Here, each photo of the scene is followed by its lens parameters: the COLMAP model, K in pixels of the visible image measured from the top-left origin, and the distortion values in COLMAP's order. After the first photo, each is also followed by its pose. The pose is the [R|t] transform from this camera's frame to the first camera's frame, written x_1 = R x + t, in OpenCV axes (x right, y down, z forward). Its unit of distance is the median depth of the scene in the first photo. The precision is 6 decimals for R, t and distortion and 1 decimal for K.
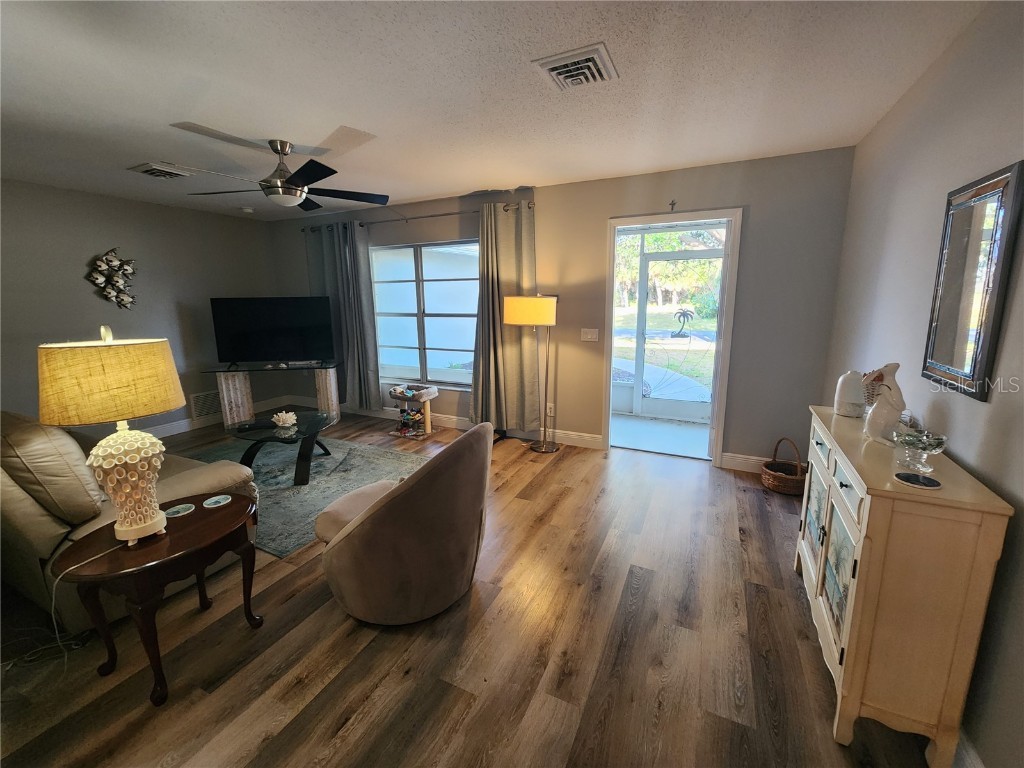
lens RADIAL K [[417.9, 0, 514.0], [0, 417.9, 374.4], [0, 0, 1]] dist [0.000012, -0.000991]
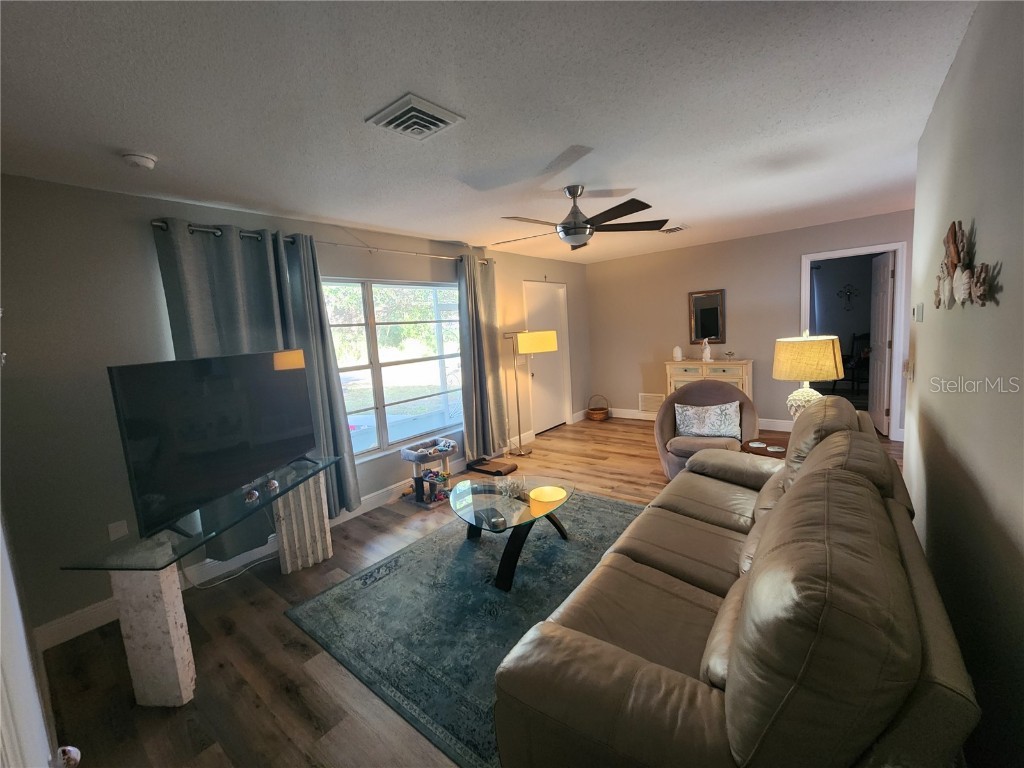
lens RADIAL K [[417.9, 0, 514.0], [0, 417.9, 374.4], [0, 0, 1]] dist [0.000012, -0.000991]
pose [[0.223129, -0.111938, 0.968340, -1.146575], [0.243884, 0.968202, 0.055726, -0.127898], [-0.943787, 0.223728, 0.243334, 0.679727]]
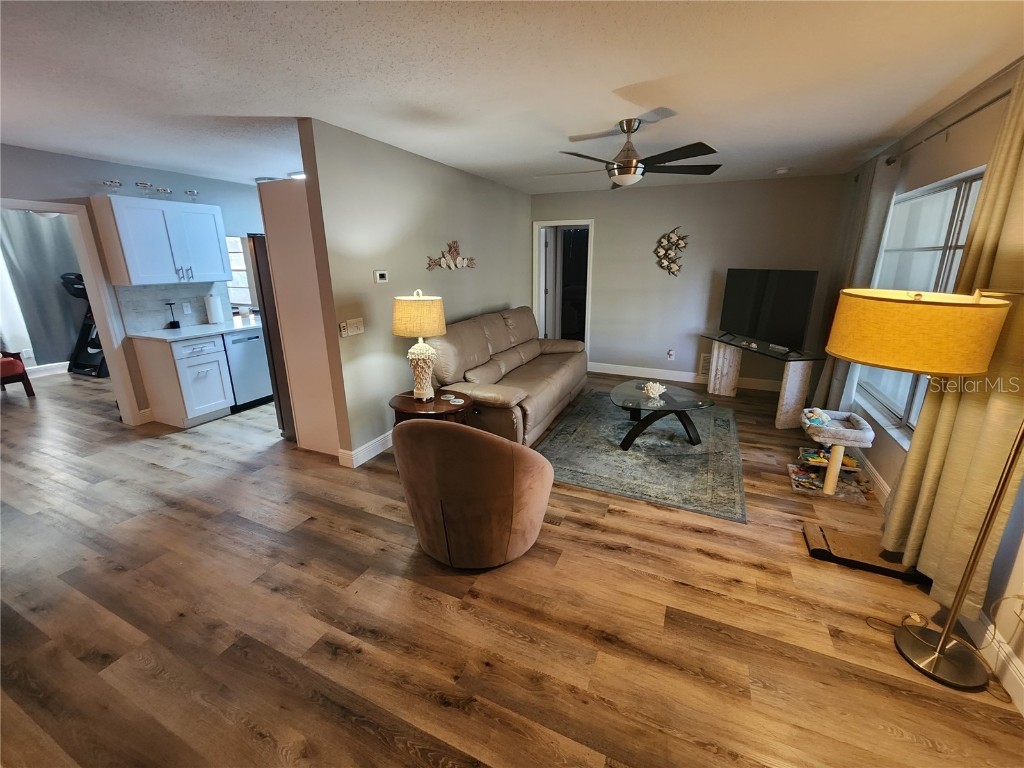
lens RADIAL K [[417.9, 0, 514.0], [0, 417.9, 374.4], [0, 0, 1]] dist [0.000012, -0.000991]
pose [[0.018850, 0.274733, -0.961336, 0.399218], [-0.183702, 0.946090, 0.266774, -0.130282], [0.982801, 0.171570, 0.068303, 0.518782]]
